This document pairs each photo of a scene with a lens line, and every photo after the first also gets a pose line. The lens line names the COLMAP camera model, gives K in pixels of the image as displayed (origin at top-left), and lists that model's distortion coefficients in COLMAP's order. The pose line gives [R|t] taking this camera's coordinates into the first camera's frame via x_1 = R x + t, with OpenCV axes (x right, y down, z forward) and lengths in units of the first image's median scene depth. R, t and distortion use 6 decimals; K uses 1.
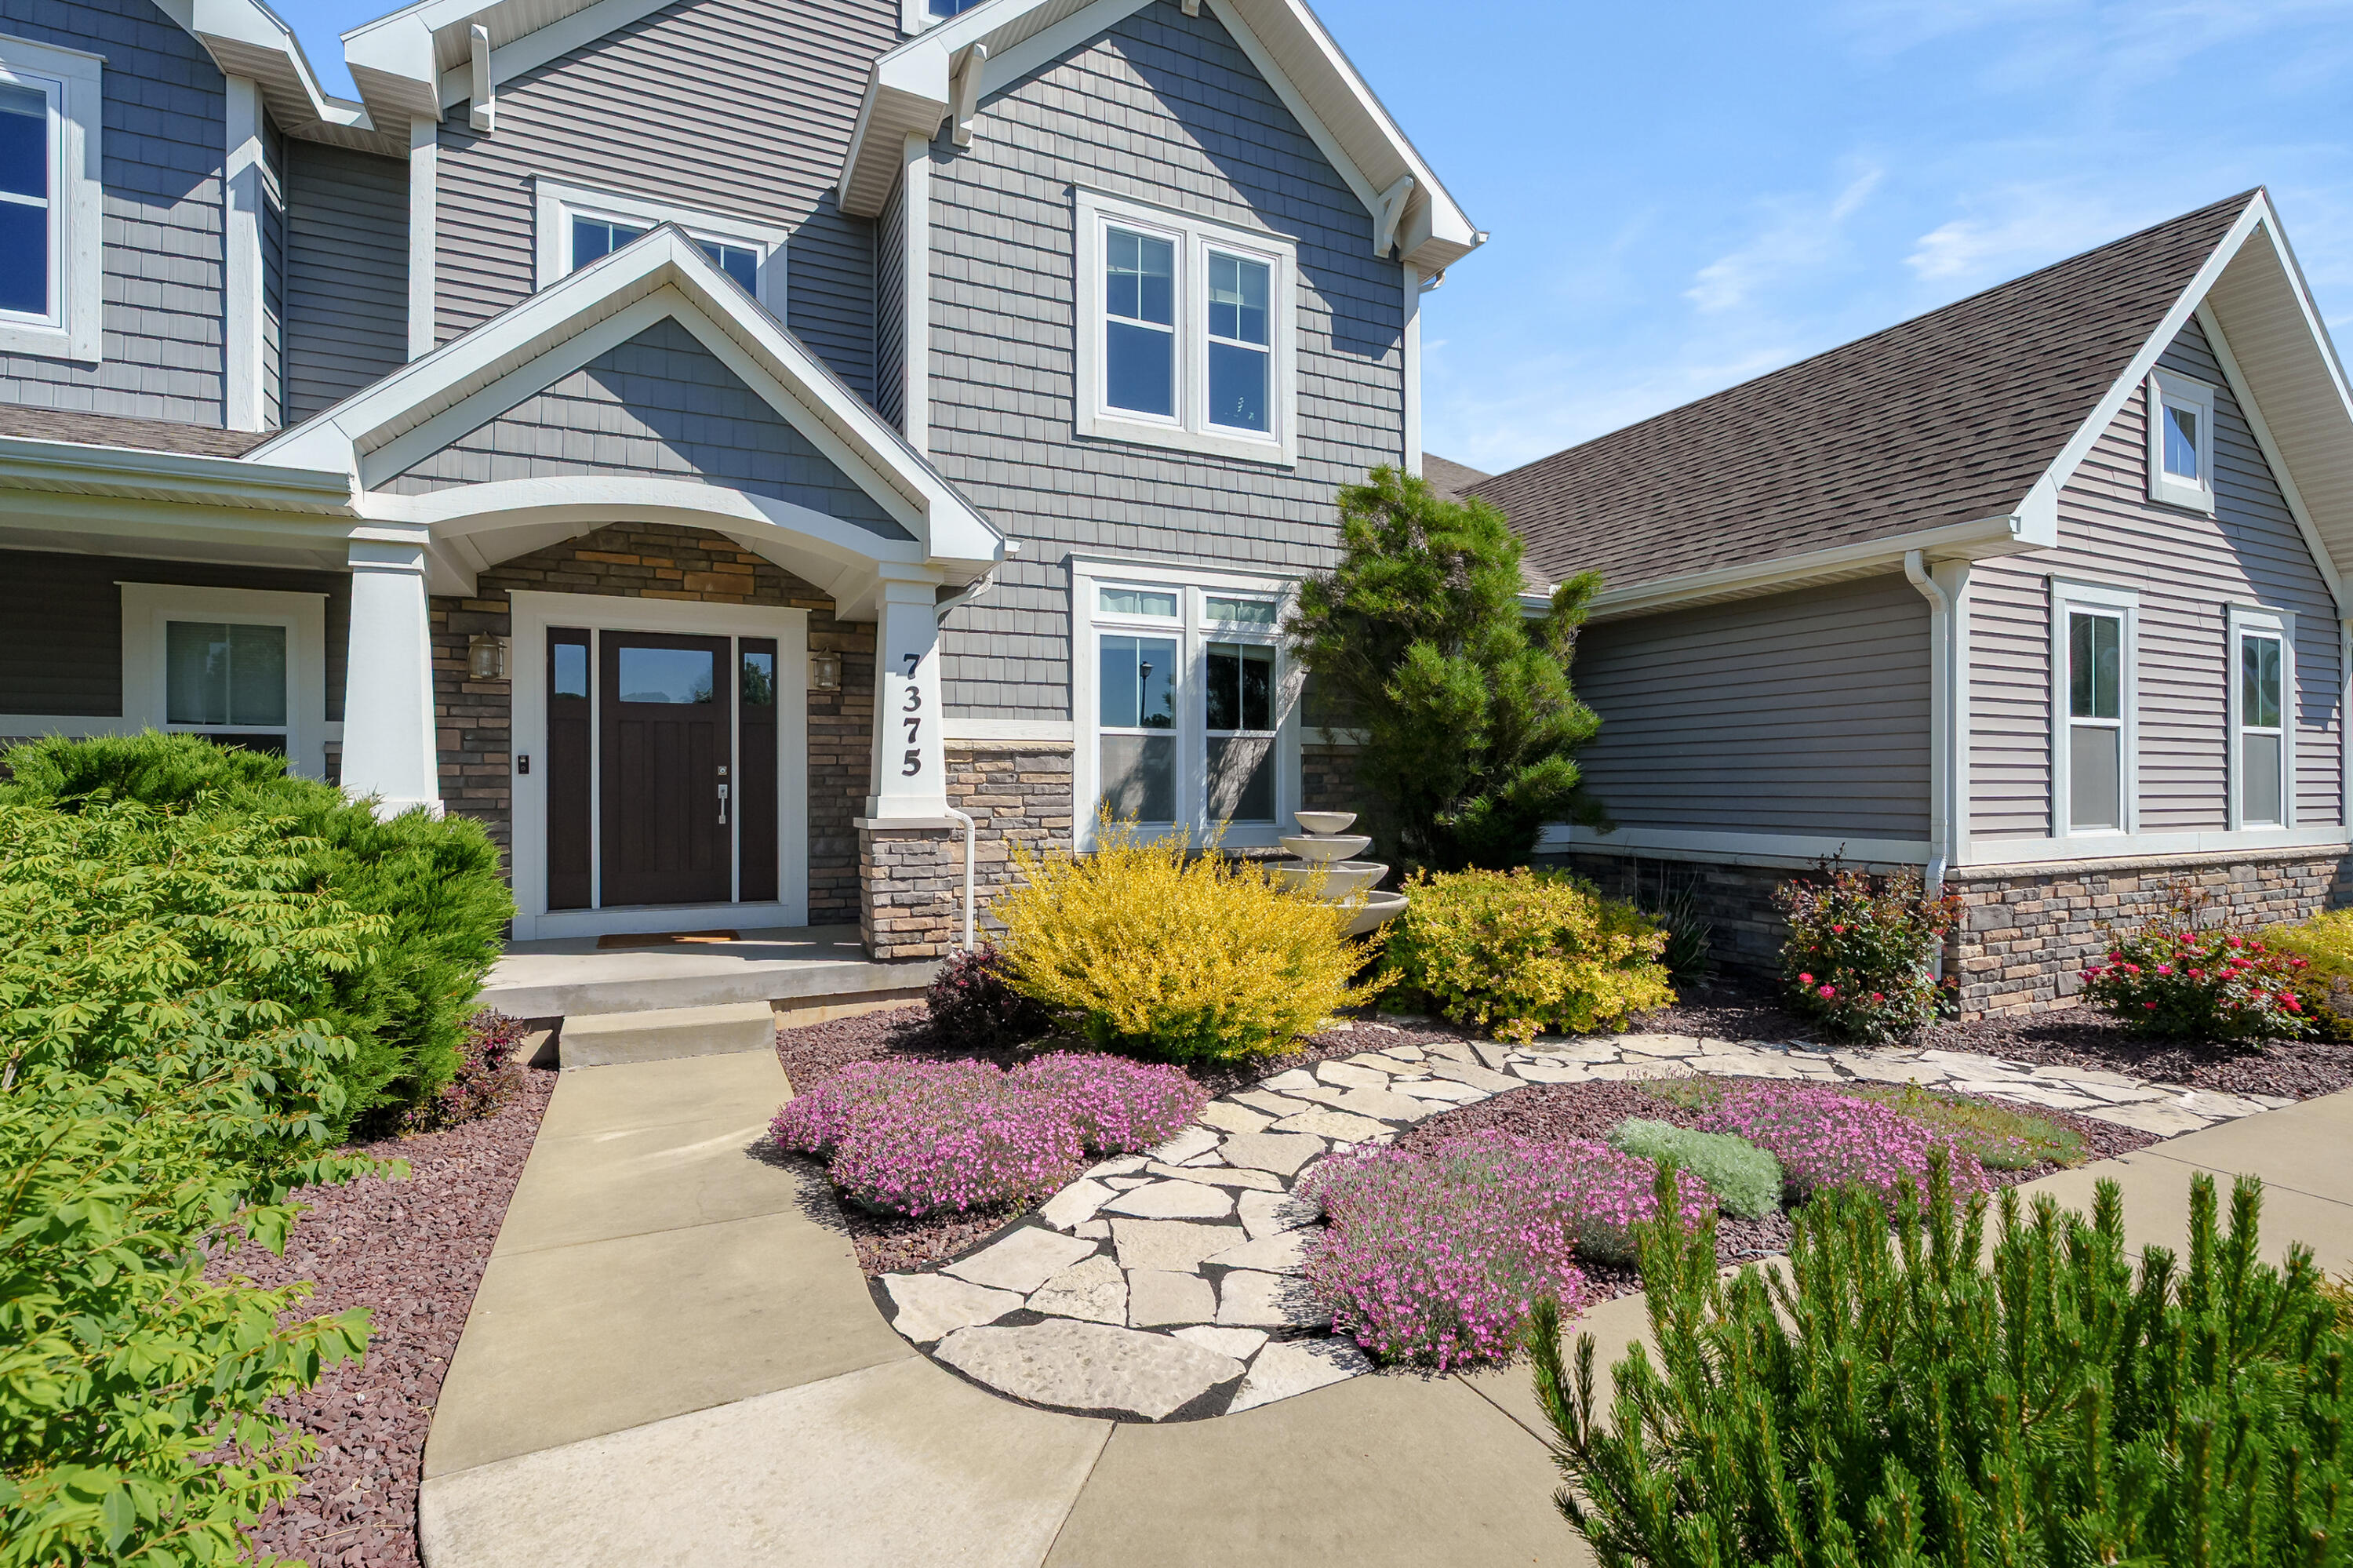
lens RADIAL K [[1065.3, 0, 1176.5], [0, 1065.3, 784.0], [0, 0, 1]] dist [-0.002946, 0.000244]
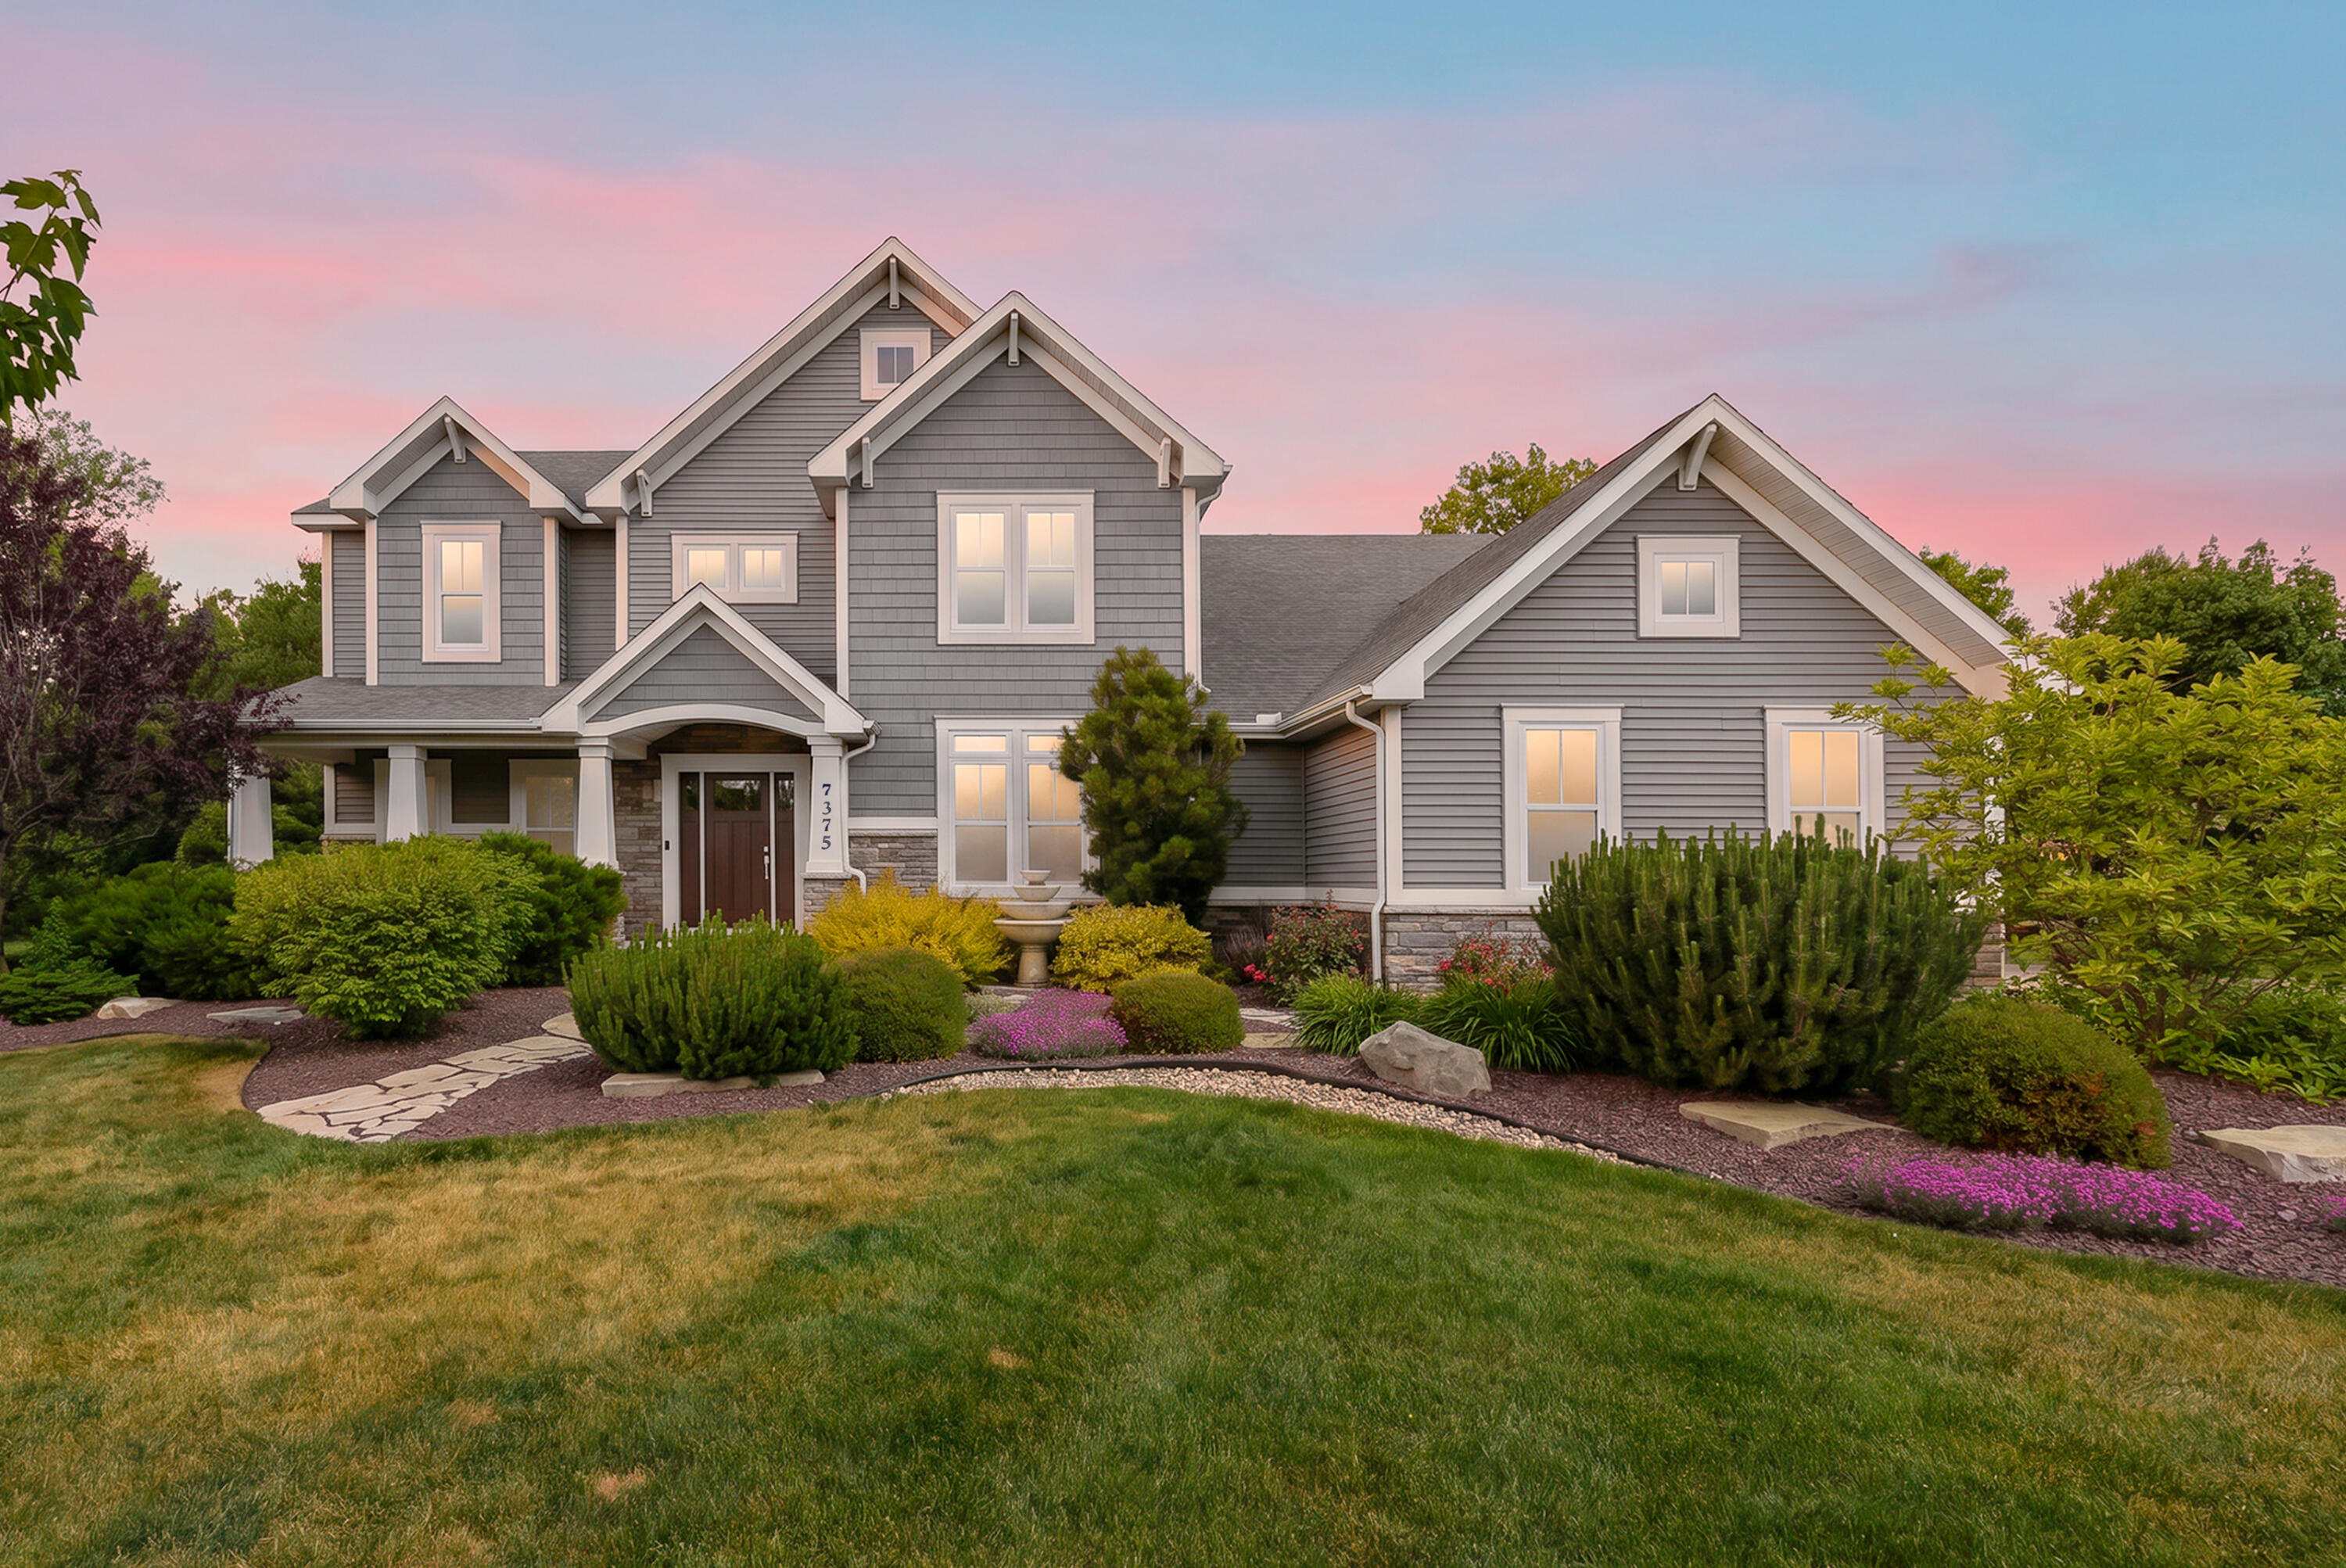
lens RADIAL K [[1257.2, 0, 984.8], [0, 1257.2, 883.9], [0, 0, 1]] dist [-0.001374, 0.000193]
pose [[0.899714, 0.006905, -0.436426, 0.829448], [-0.005061, 0.999973, 0.005389, 0.033293], [0.436451, -0.002640, 0.899724, -0.730105]]
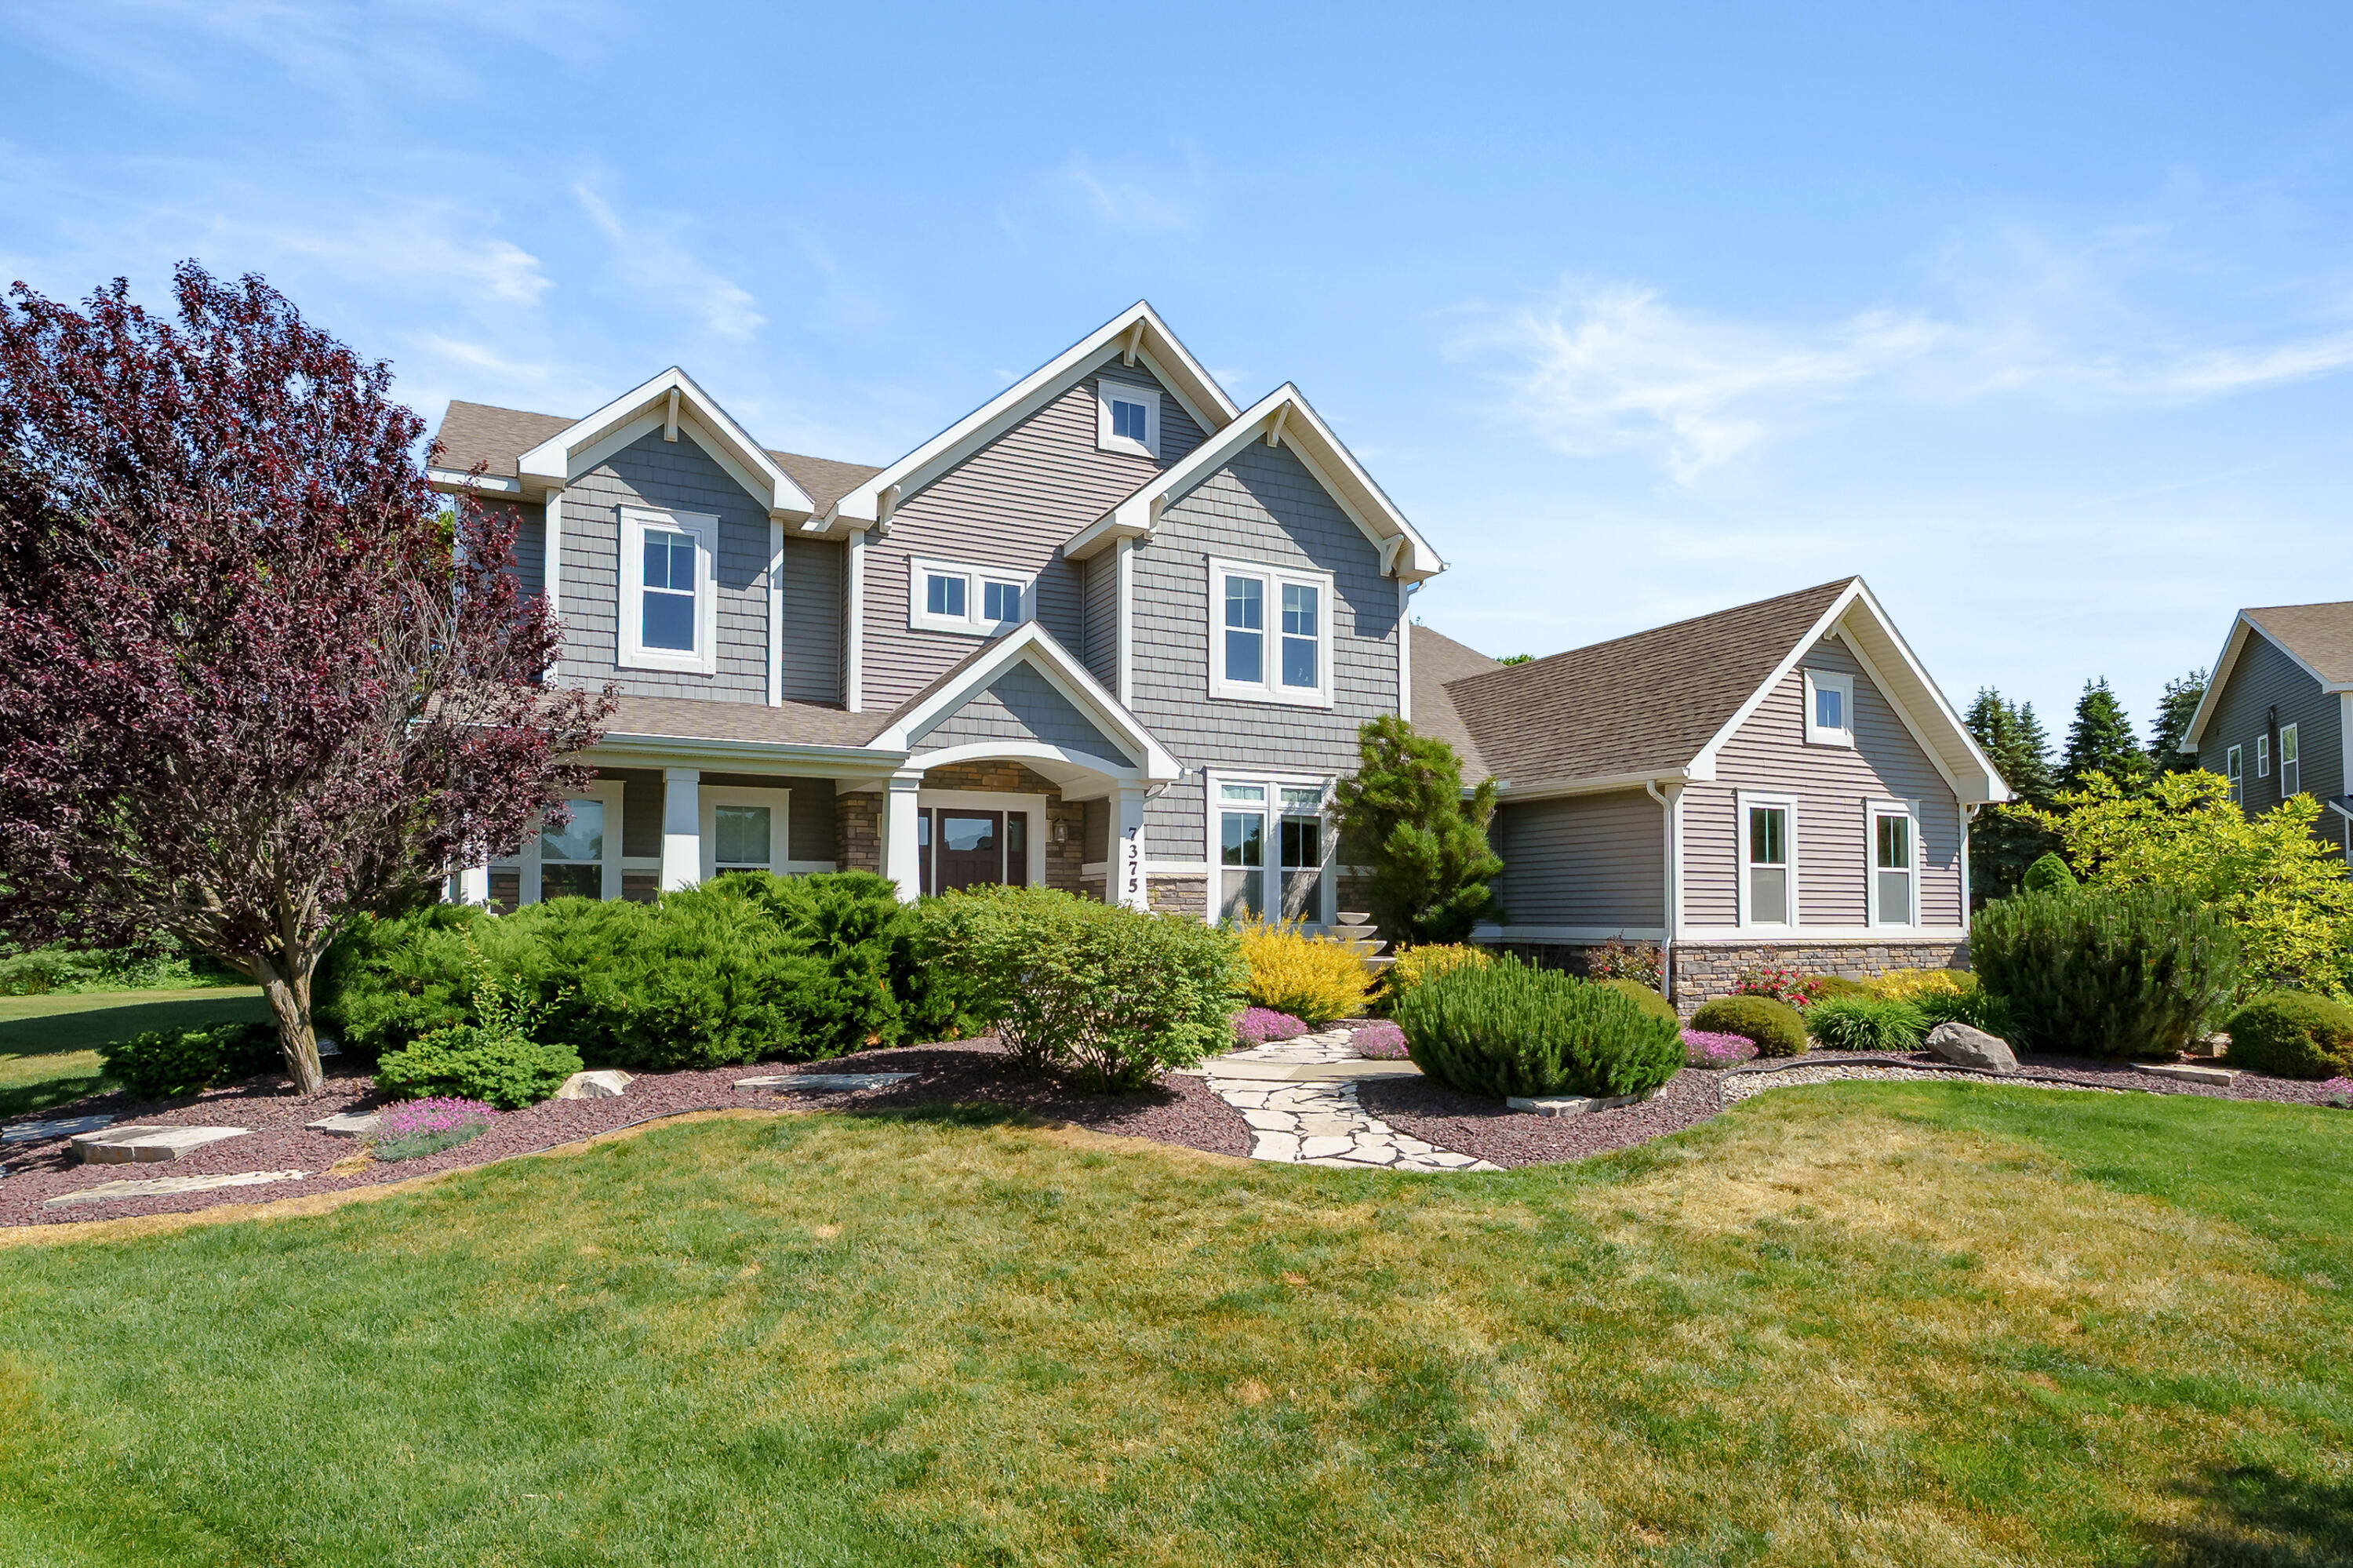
lens RADIAL K [[1278.4, 0, 1200.6], [0, 1278.4, 884.9], [0, 0, 1]] dist [-0.003447, -0.000814]
pose [[0.999406, 0.003751, 0.034262, -0.179351], [-0.002907, 0.999692, -0.024651, 0.029656], [-0.034344, 0.024536, 0.999109, -1.083796]]
